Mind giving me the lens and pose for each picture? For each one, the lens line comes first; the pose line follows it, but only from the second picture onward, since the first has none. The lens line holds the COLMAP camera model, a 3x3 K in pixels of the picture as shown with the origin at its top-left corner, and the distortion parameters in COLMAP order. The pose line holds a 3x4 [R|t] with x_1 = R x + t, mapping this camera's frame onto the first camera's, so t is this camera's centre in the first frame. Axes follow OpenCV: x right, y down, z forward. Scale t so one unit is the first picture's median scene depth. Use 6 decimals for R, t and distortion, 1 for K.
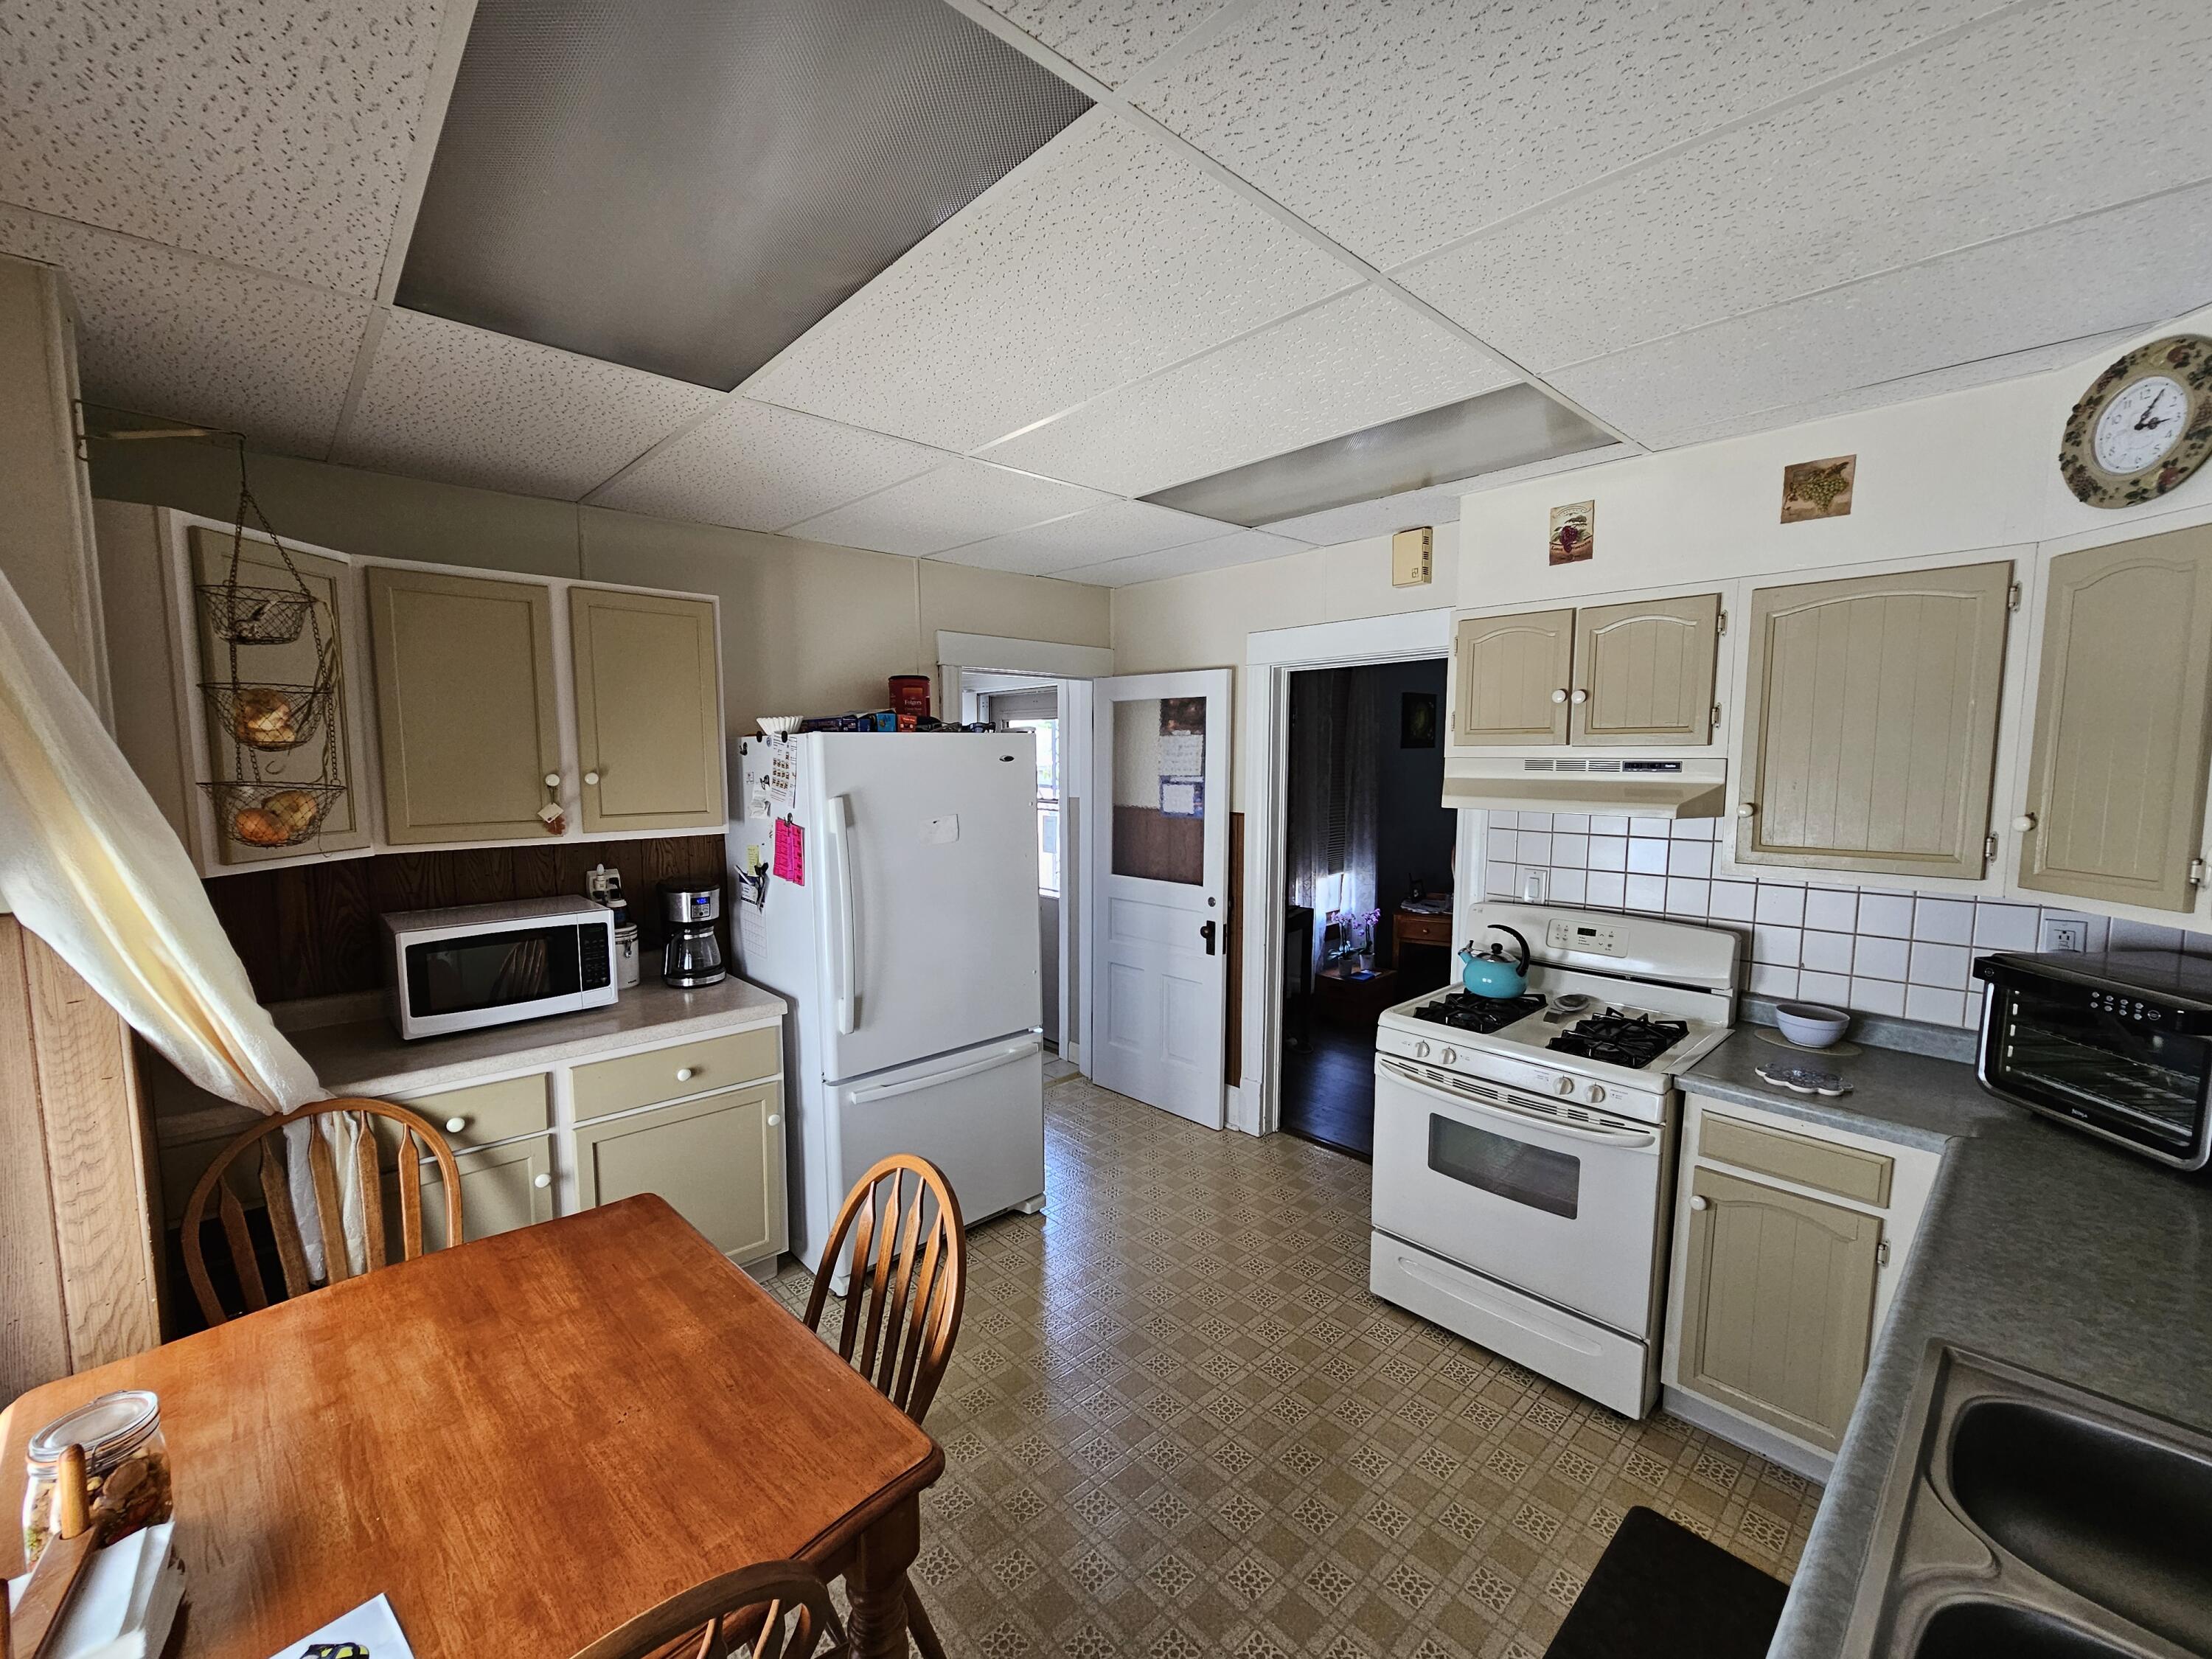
lens RADIAL K [[906.8, 0, 1102.1], [0, 906.8, 839.4], [0, 0, 1]] dist [-0.003043, -0.000731]
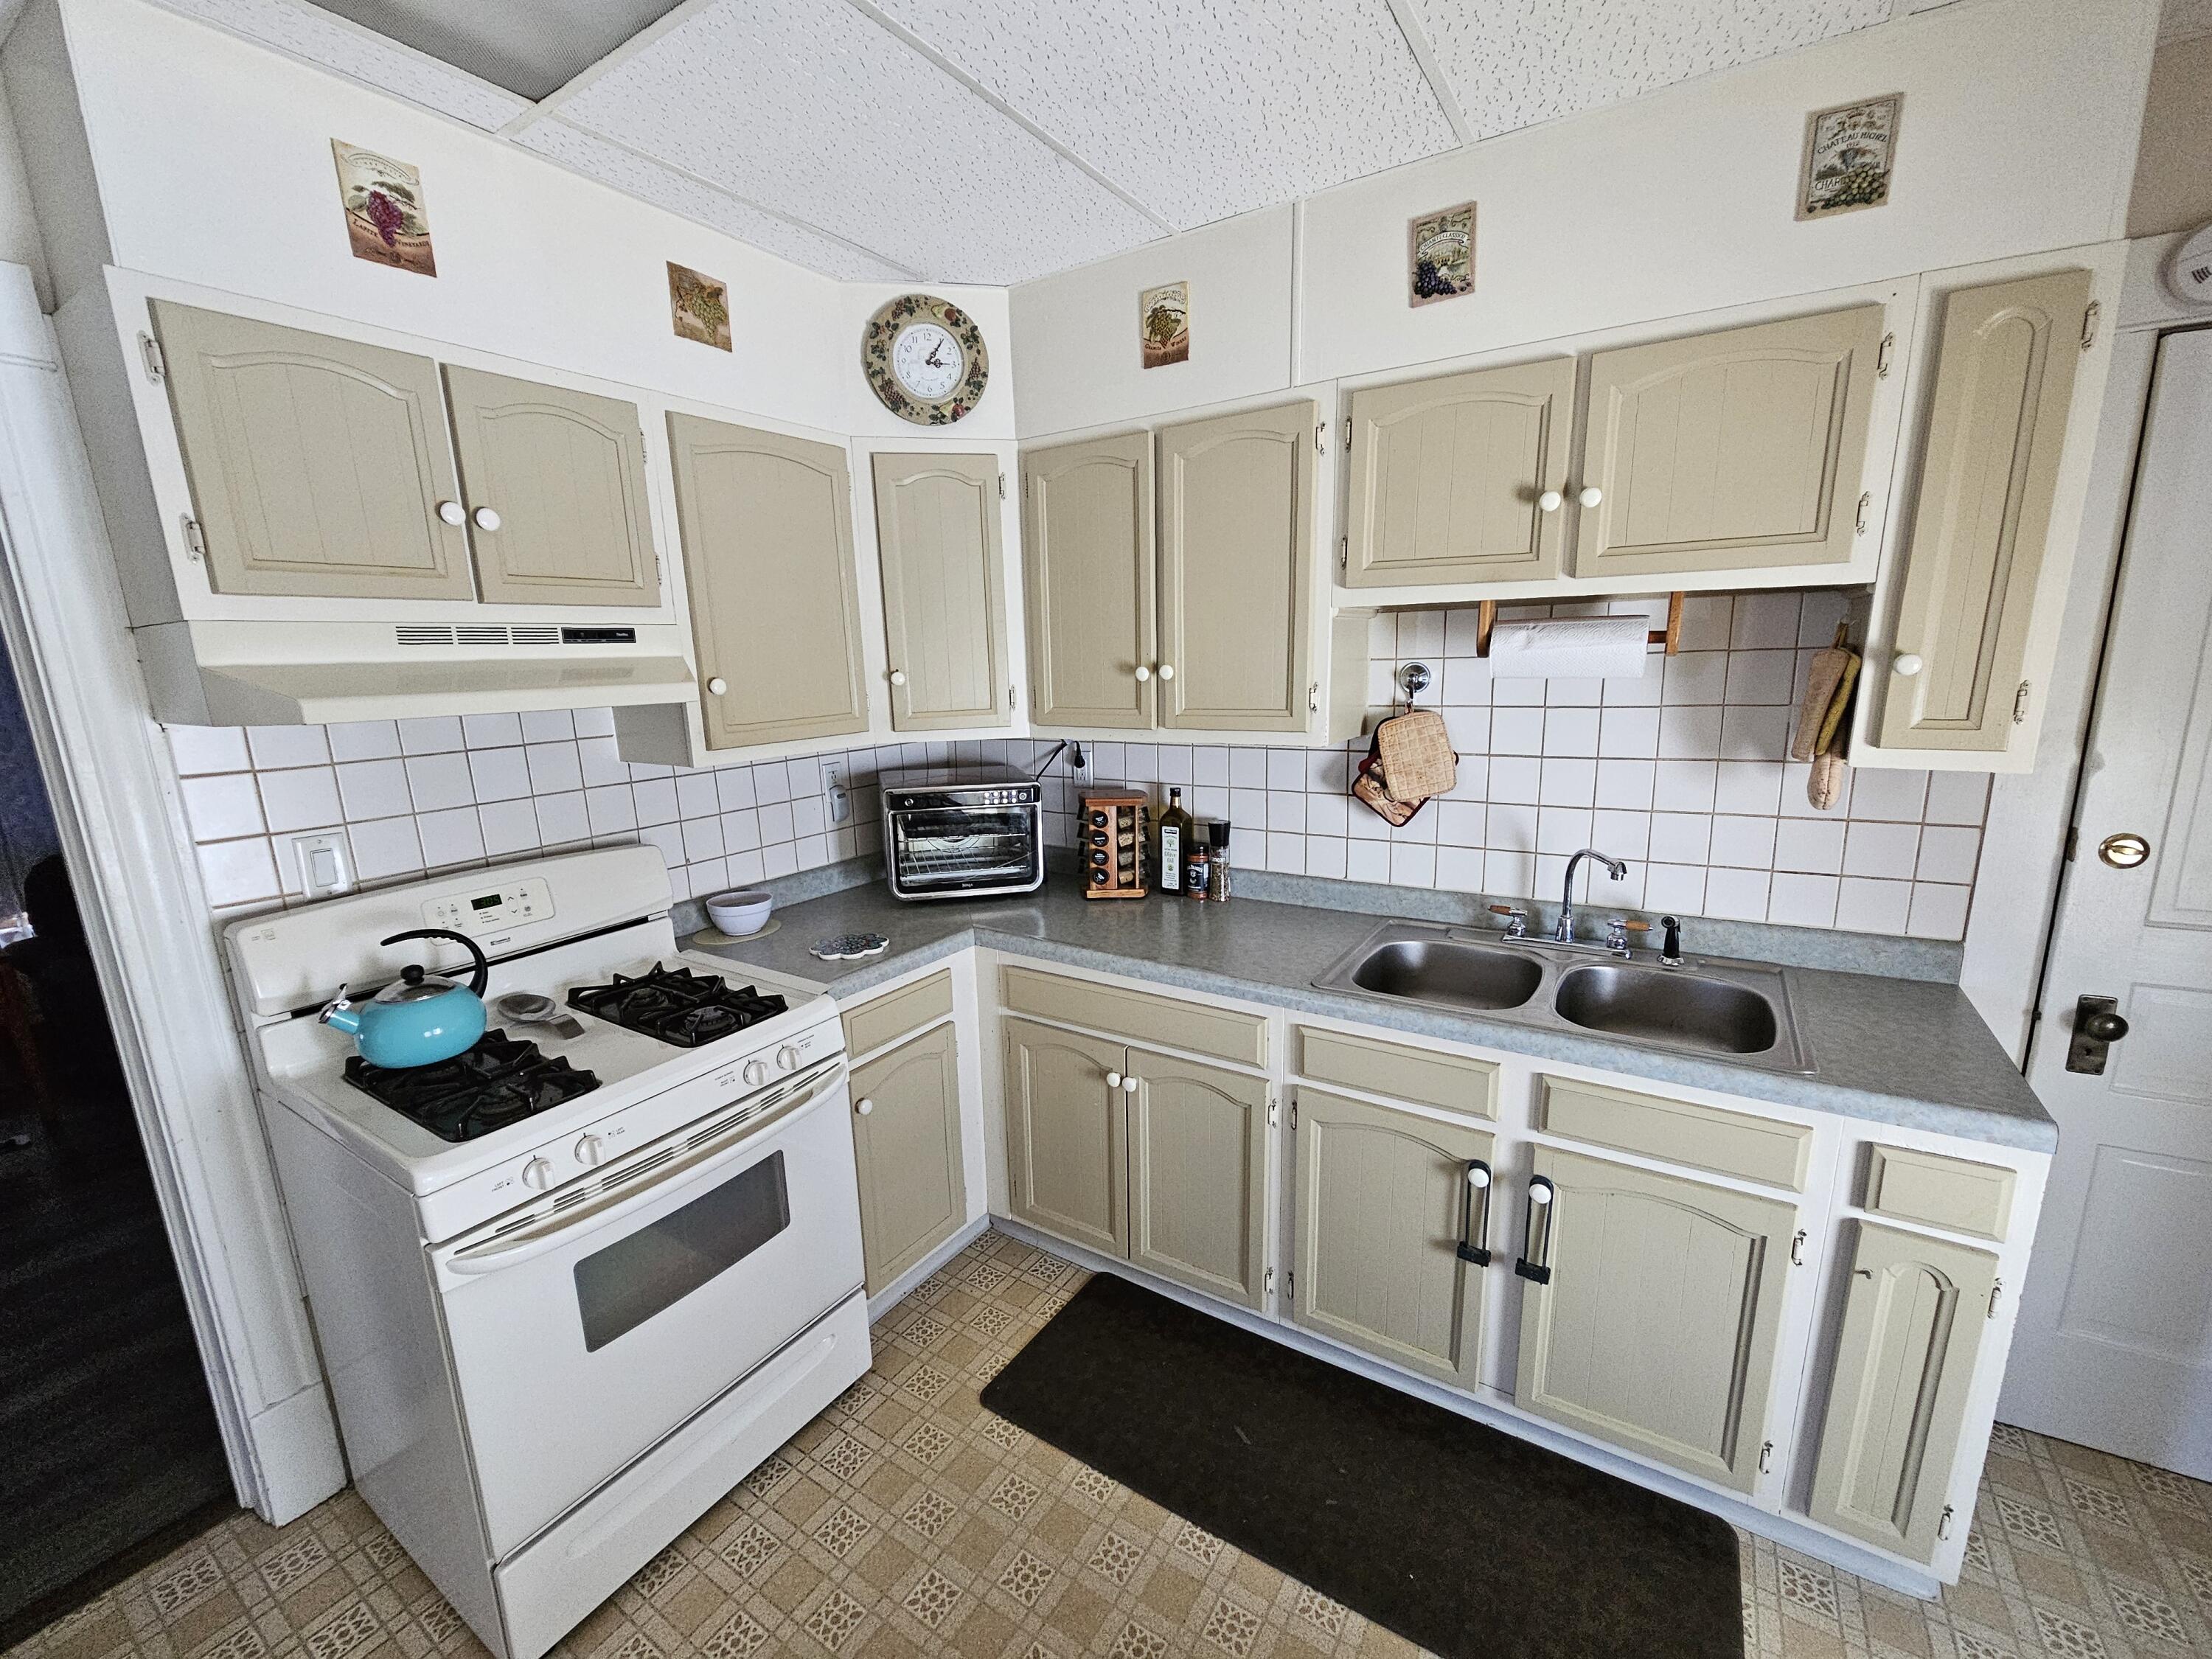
lens RADIAL K [[906.8, 0, 1105.6], [0, 906.8, 843.1], [0, 0, 1]] dist [-0.003043, -0.000731]
pose [[-0.239907, -0.196507, 0.950700, -0.218089], [0.118112, 0.966116, 0.229498, -0.042548], [-0.963584, 0.167347, -0.208568, 0.855077]]
